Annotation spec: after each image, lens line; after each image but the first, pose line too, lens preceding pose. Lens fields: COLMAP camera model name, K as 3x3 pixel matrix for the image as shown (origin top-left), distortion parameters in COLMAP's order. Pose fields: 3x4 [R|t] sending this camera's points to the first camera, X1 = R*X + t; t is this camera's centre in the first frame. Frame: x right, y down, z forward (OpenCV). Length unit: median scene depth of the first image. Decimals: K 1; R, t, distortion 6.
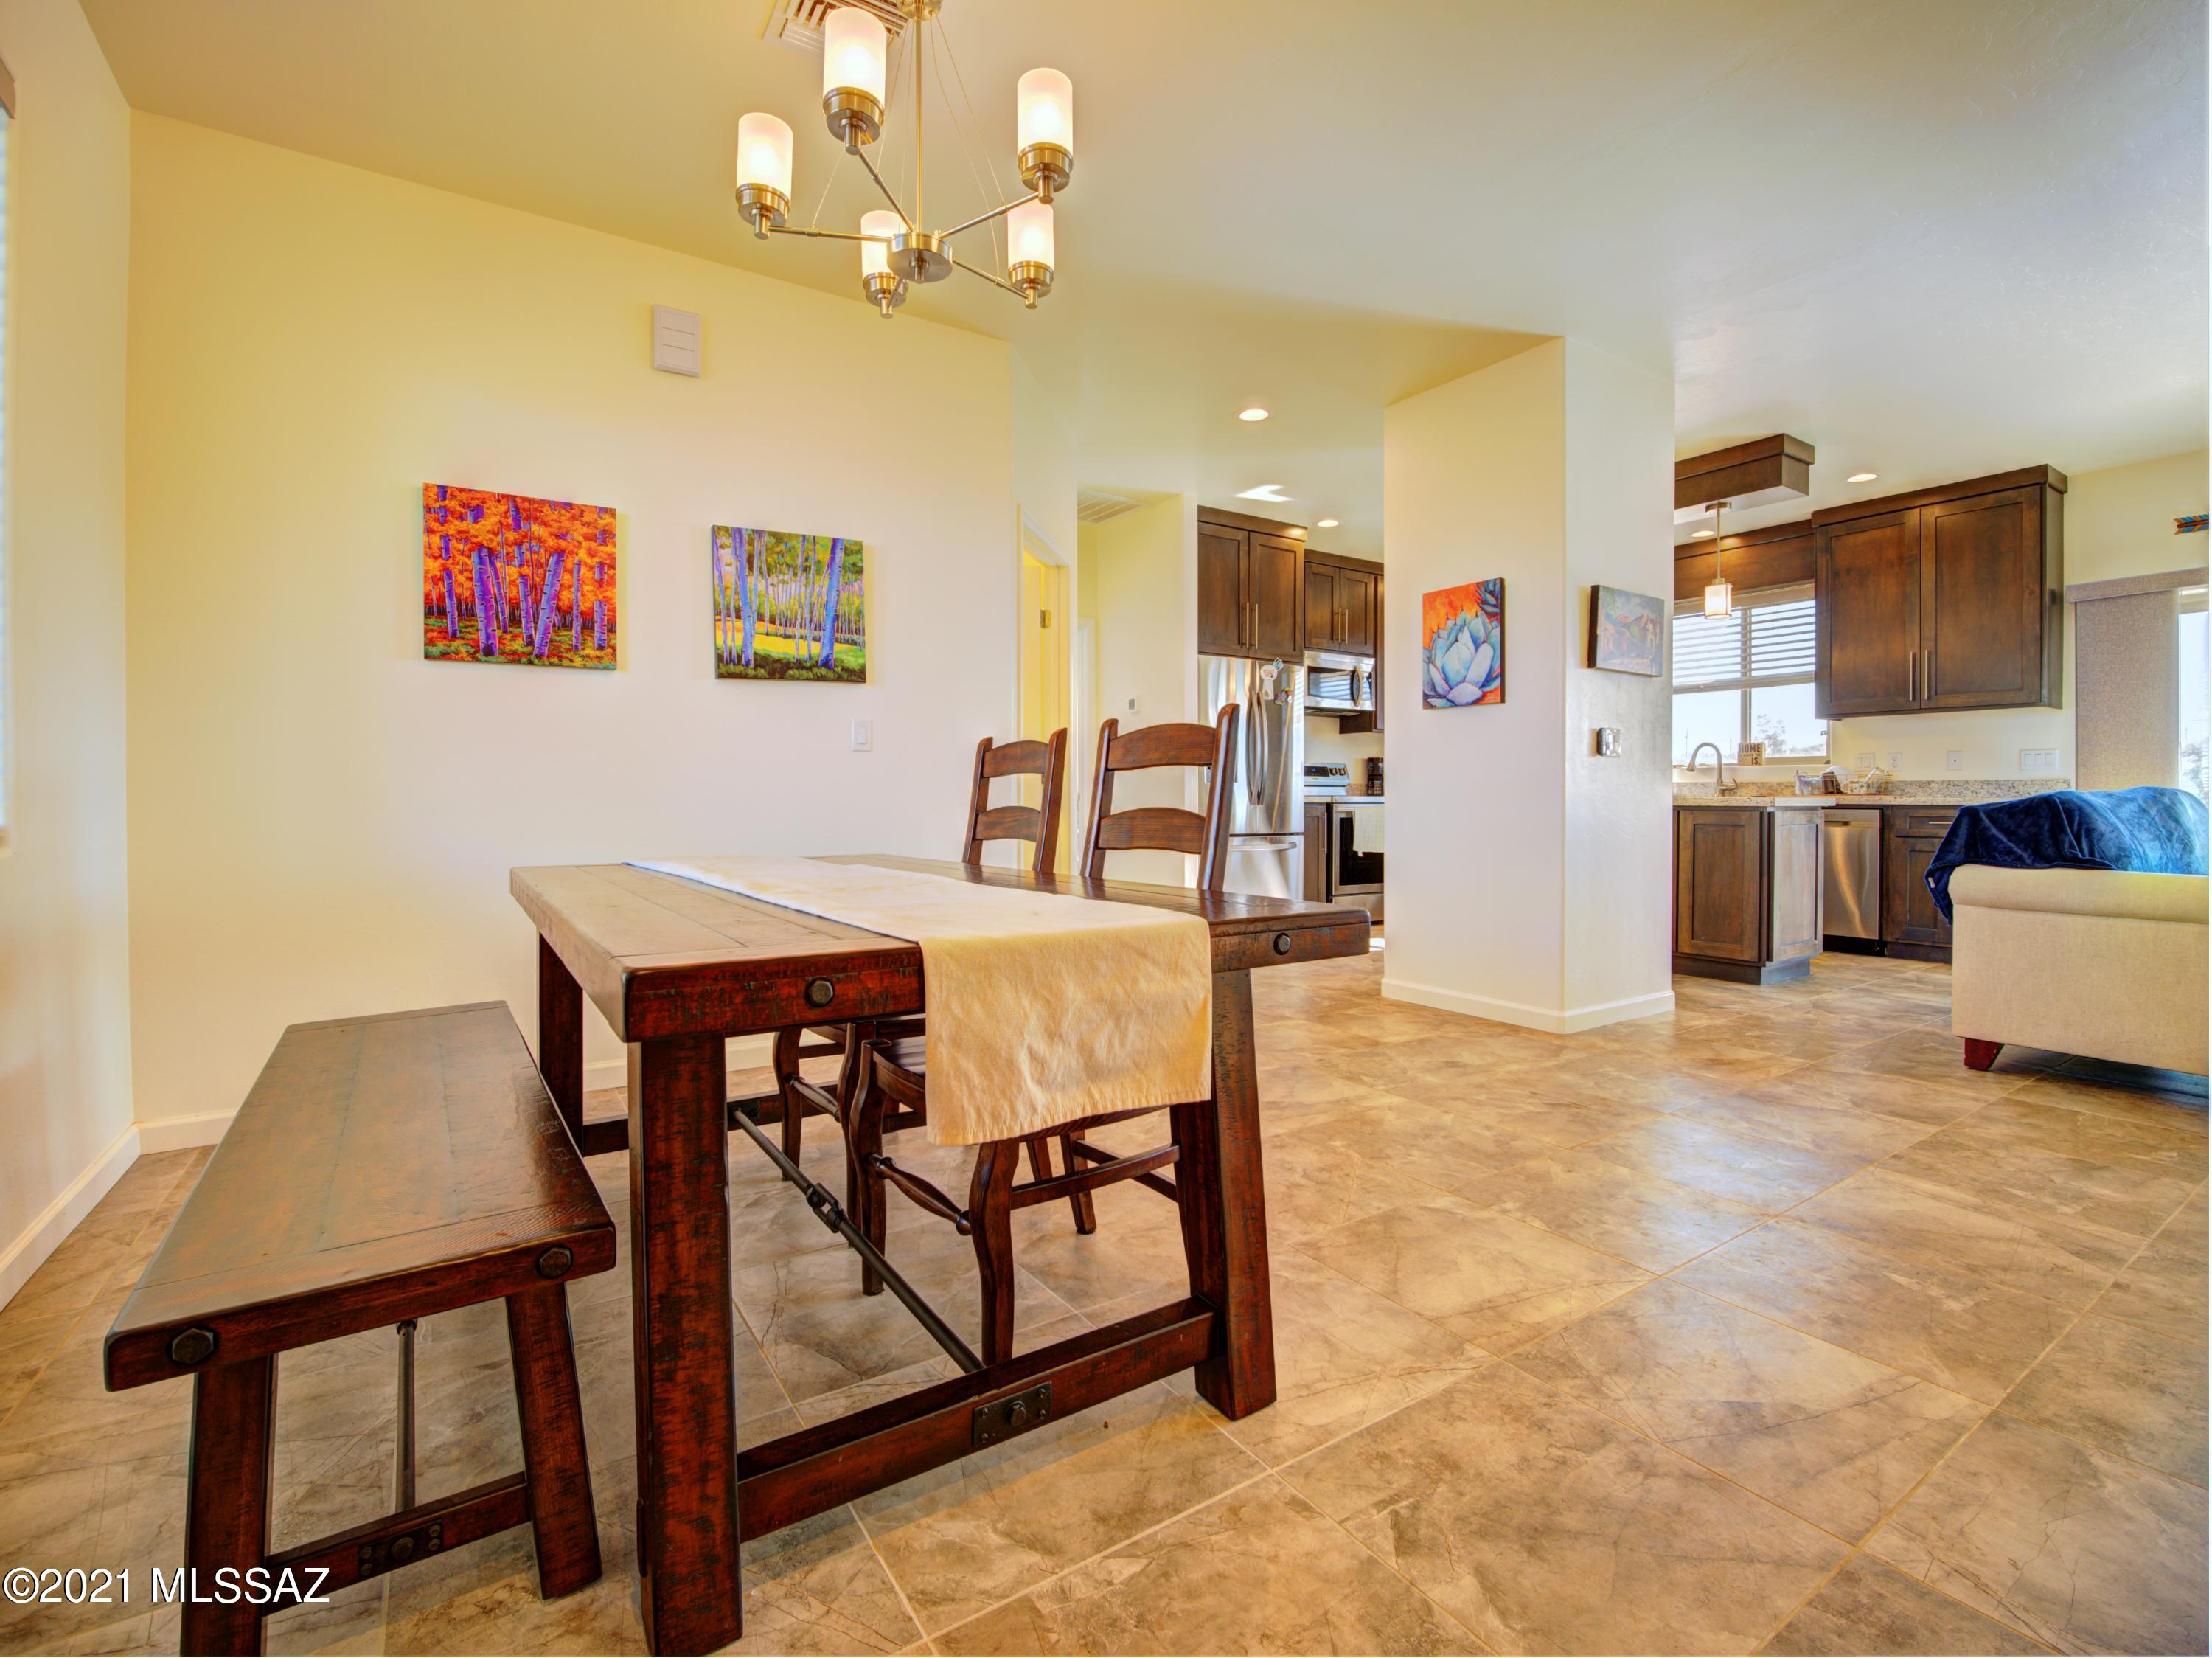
lens RADIAL K [[1004.8, 0, 1085.0], [0, 1004.8, 807.5], [0, 0, 1]] dist [-0.018553, -0.001547]
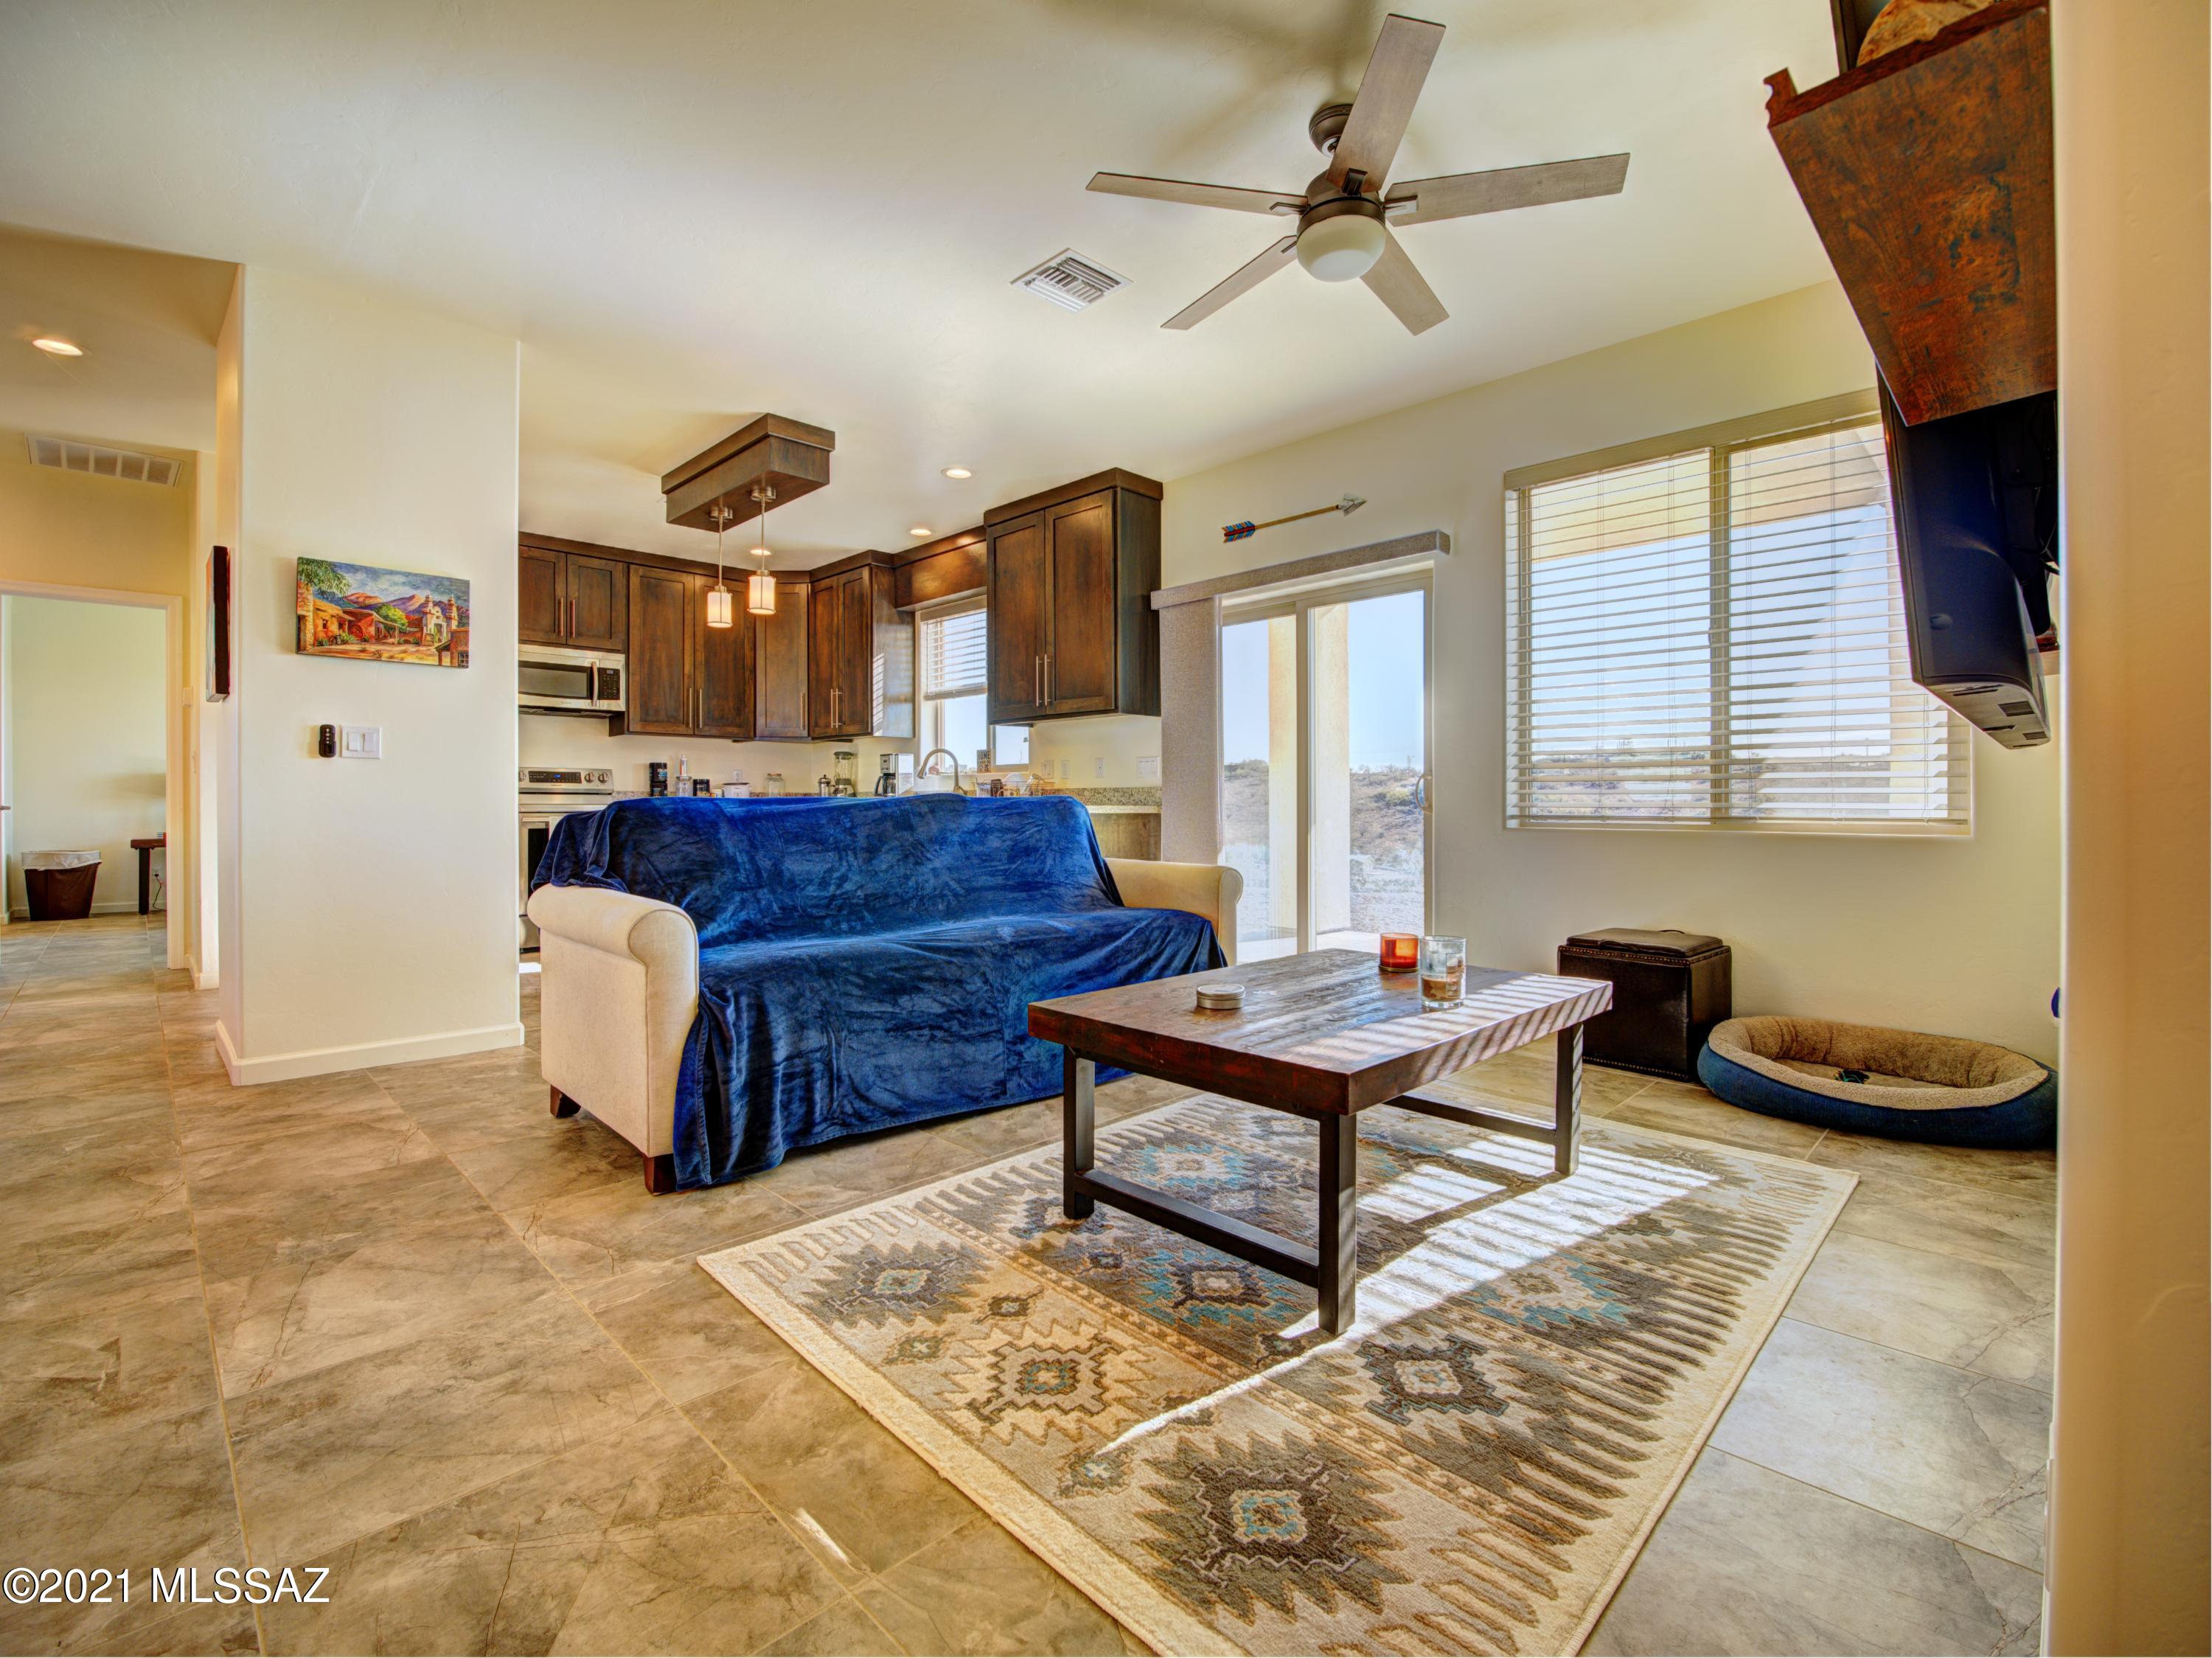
lens RADIAL K [[1004.8, 0, 1099.5], [0, 1004.8, 810.3], [0, 0, 1]] dist [-0.018553, -0.001547]
pose [[0.978772, 0.000328, 0.204950, 1.142561], [0.000915, 0.999982, -0.005969, 0.000118], [-0.204949, 0.006030, 0.978754, 0.038317]]
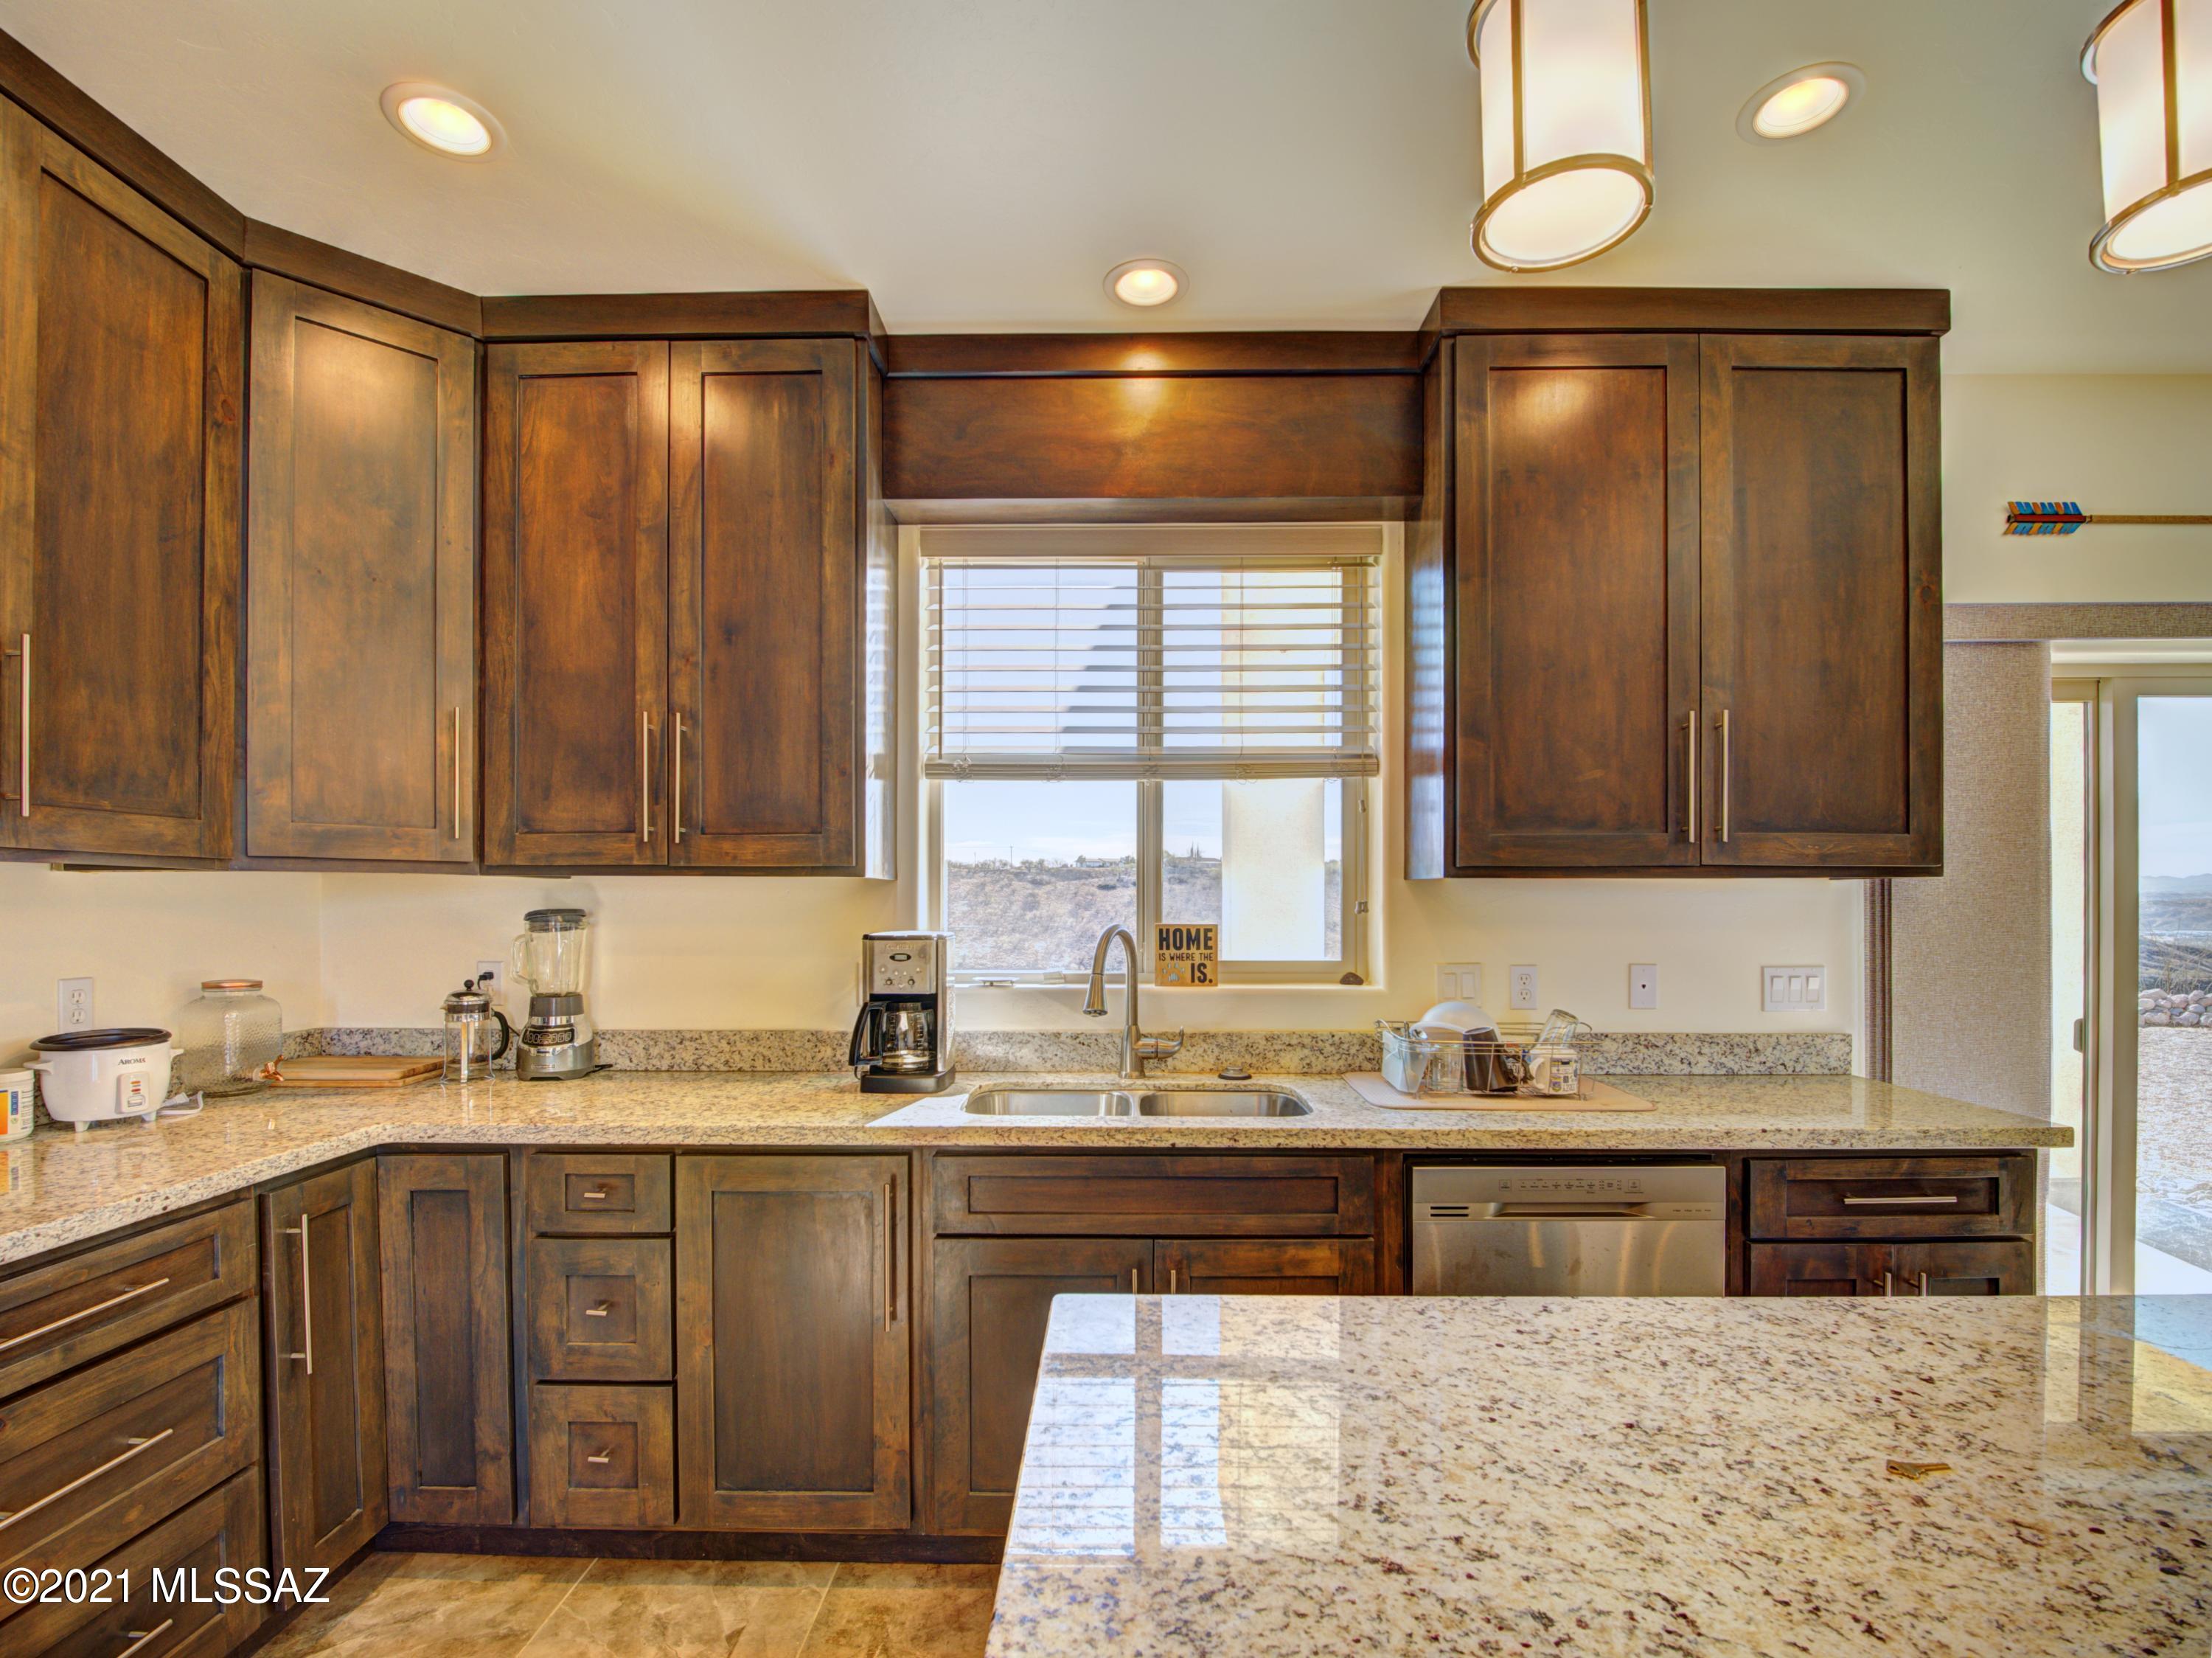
lens RADIAL K [[1051.3, 0, 1113.7], [0, 1051.3, 899.1], [0, 0, 1]] dist [-0.018616, 0.000333]
pose [[0.554904, 0.003740, 0.831906, 0.646591], [0.006786, 0.999936, -0.009022, -0.140944], [-0.831887, 0.010651, 0.554843, 1.596141]]
